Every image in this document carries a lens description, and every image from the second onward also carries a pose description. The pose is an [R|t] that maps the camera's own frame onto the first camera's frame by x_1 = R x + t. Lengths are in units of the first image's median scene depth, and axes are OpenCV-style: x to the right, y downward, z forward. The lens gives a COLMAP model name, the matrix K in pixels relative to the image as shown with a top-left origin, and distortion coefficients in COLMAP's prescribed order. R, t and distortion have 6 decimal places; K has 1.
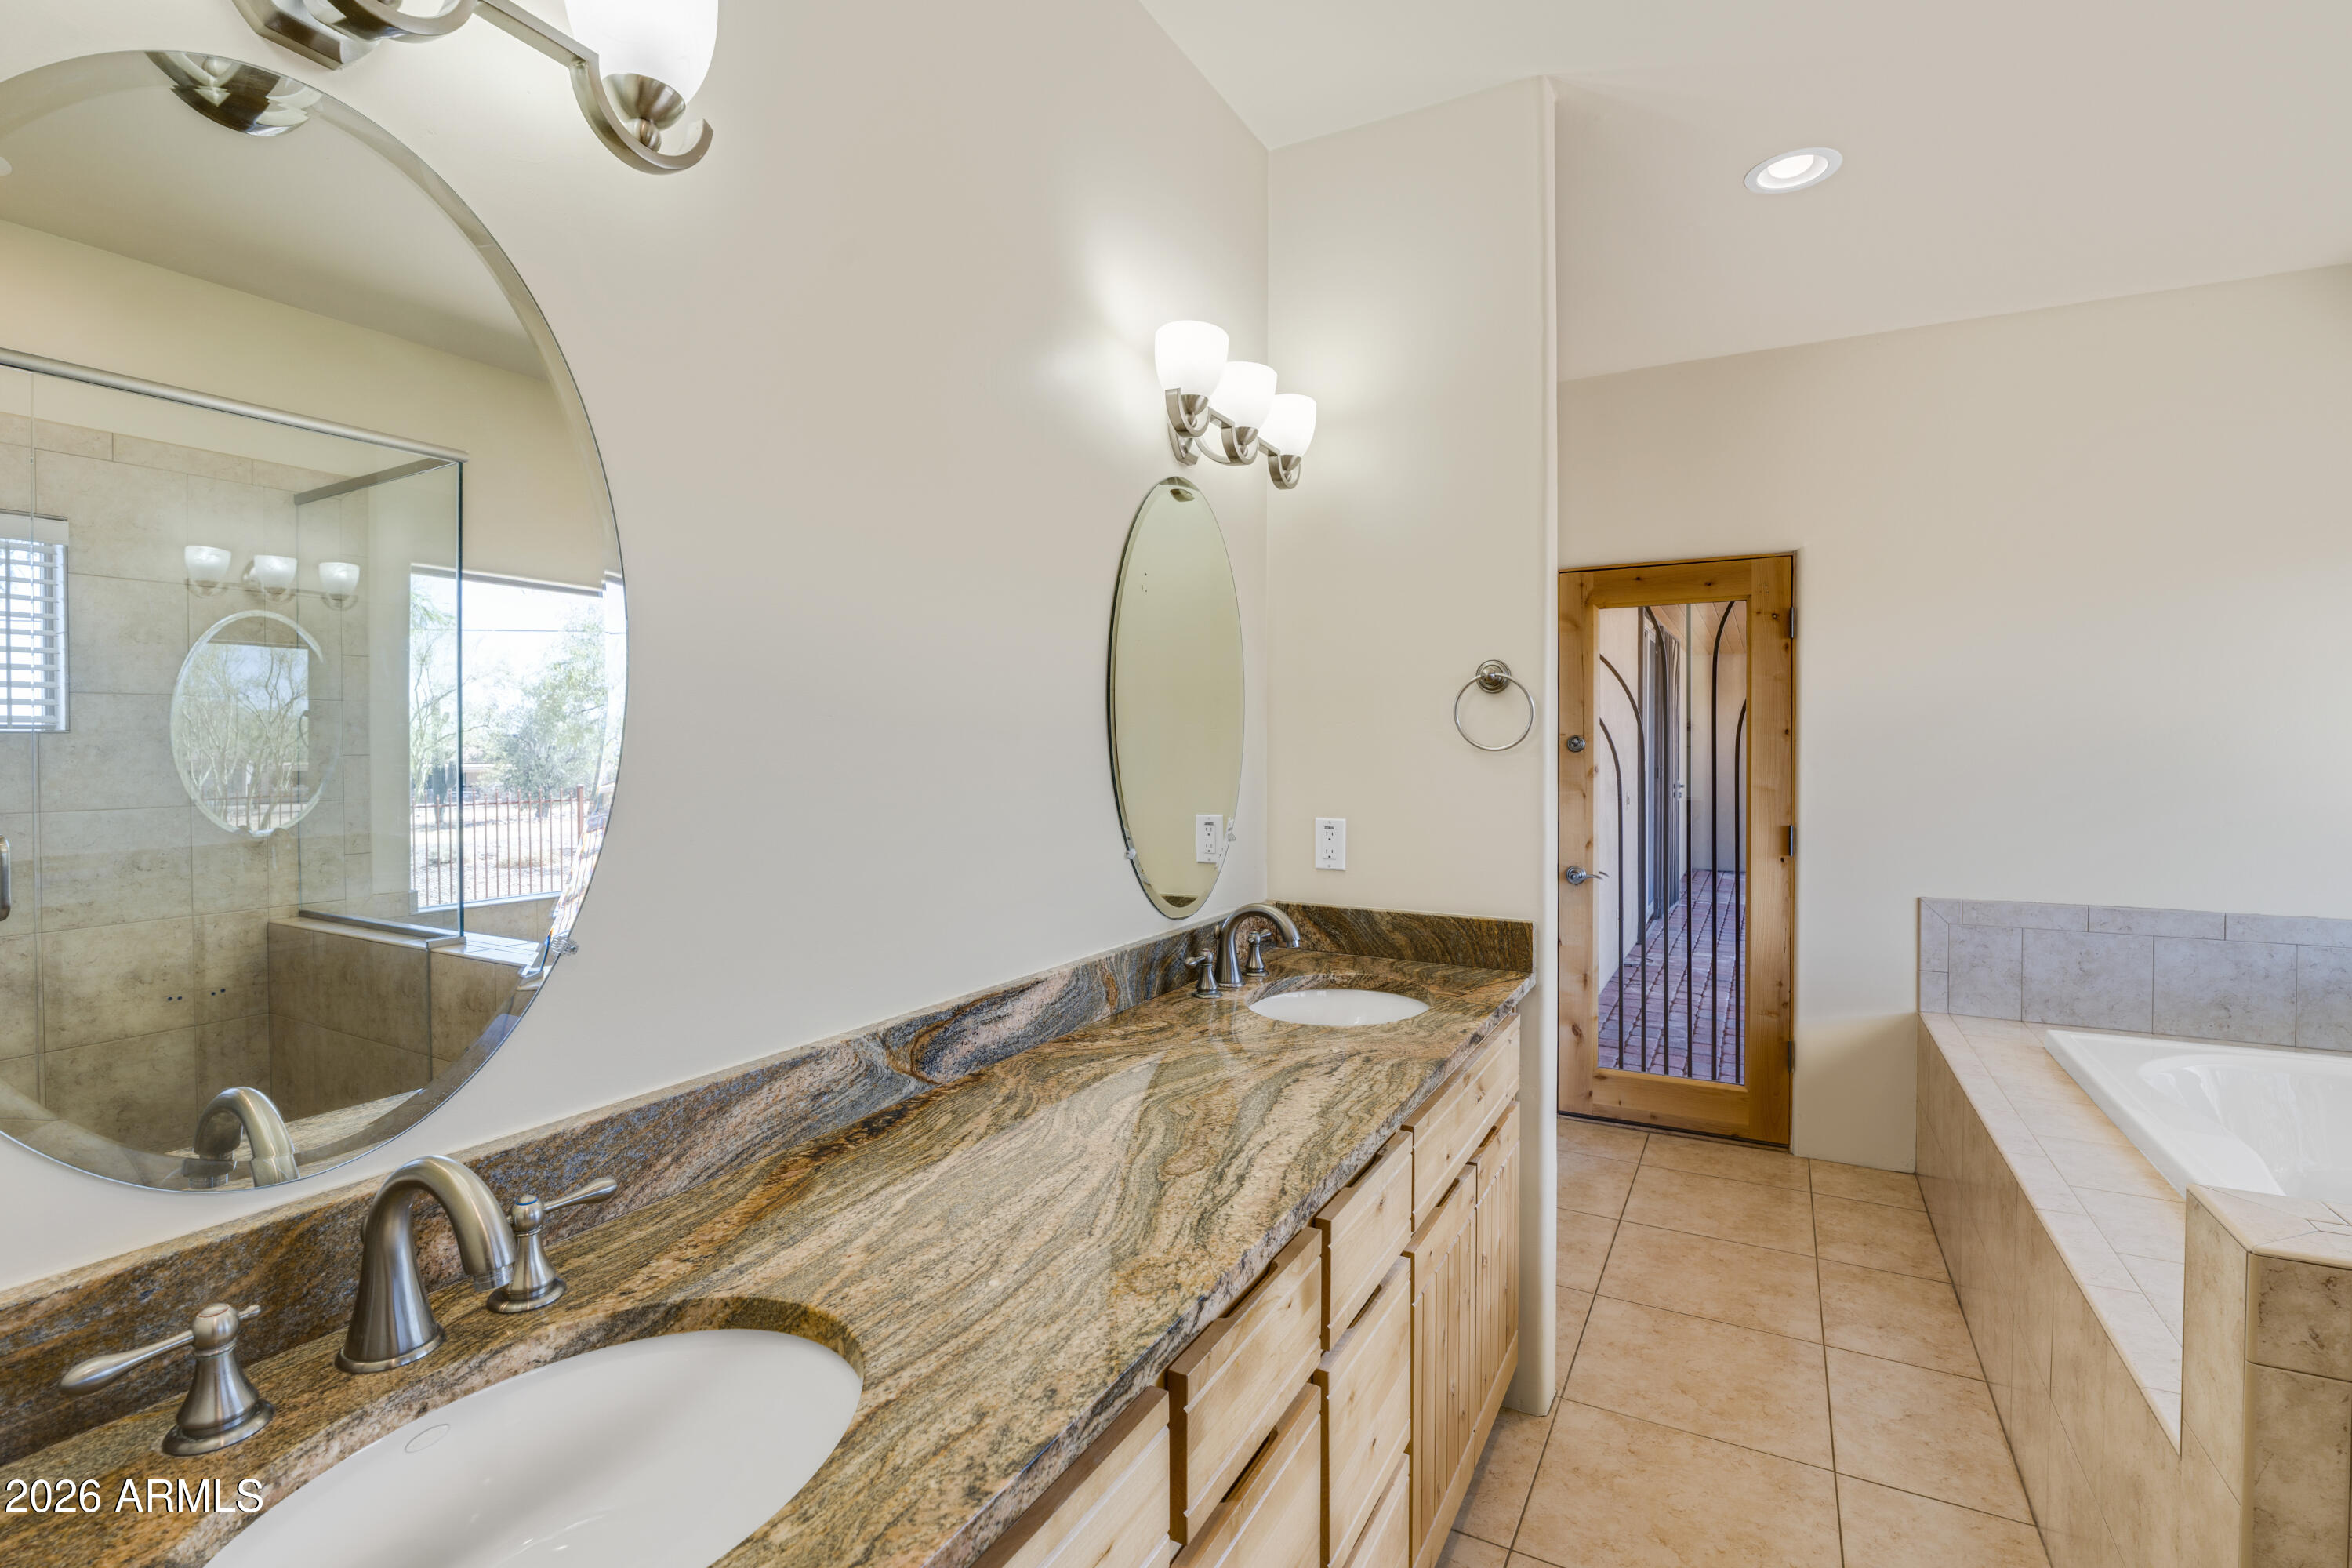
lens RADIAL K [[969.9, 0, 1180.7], [0, 969.9, 756.2], [0, 0, 1]] dist [-0.001628, -0.003965]
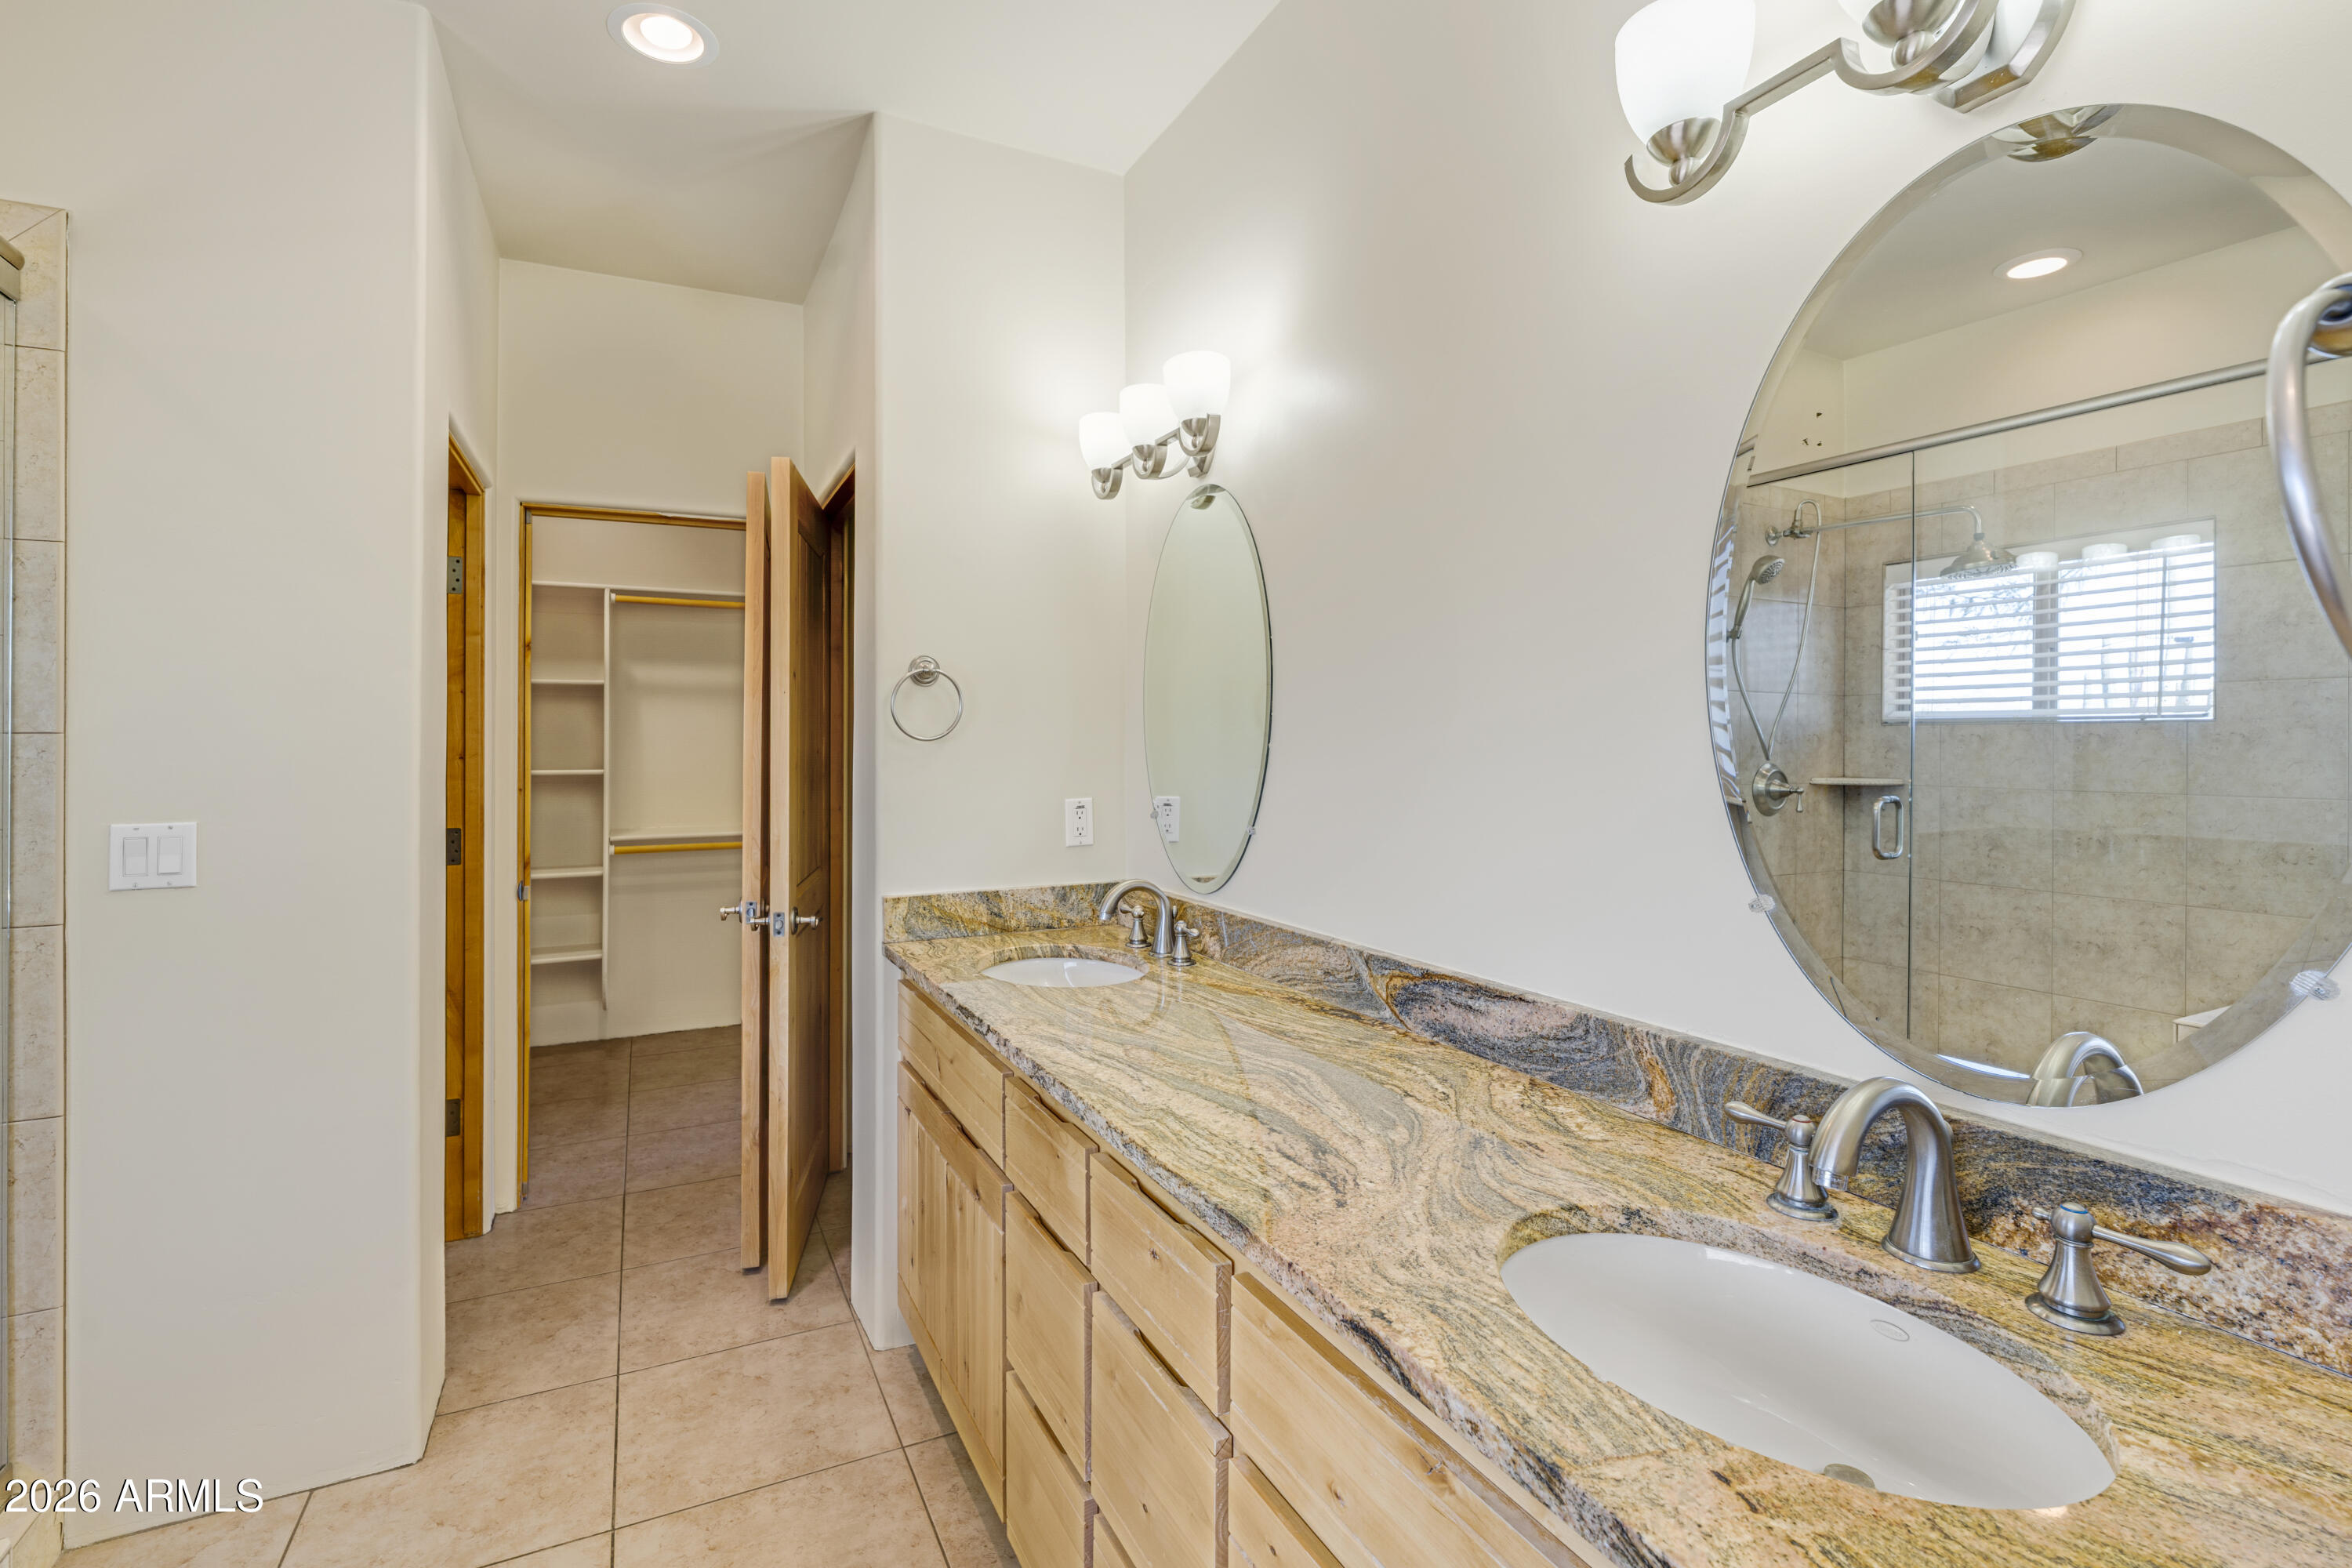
lens RADIAL K [[1084.7, 0, 1175.5], [0, 1084.7, 737.0], [0, 0, 1]] dist [-0.002955, 0.000161]
pose [[-0.528366, -0.005112, -0.849001, 0.903985], [-0.007720, 0.999969, -0.001217, 0.006469], [0.848982, 0.005912, -0.528389, 1.361067]]
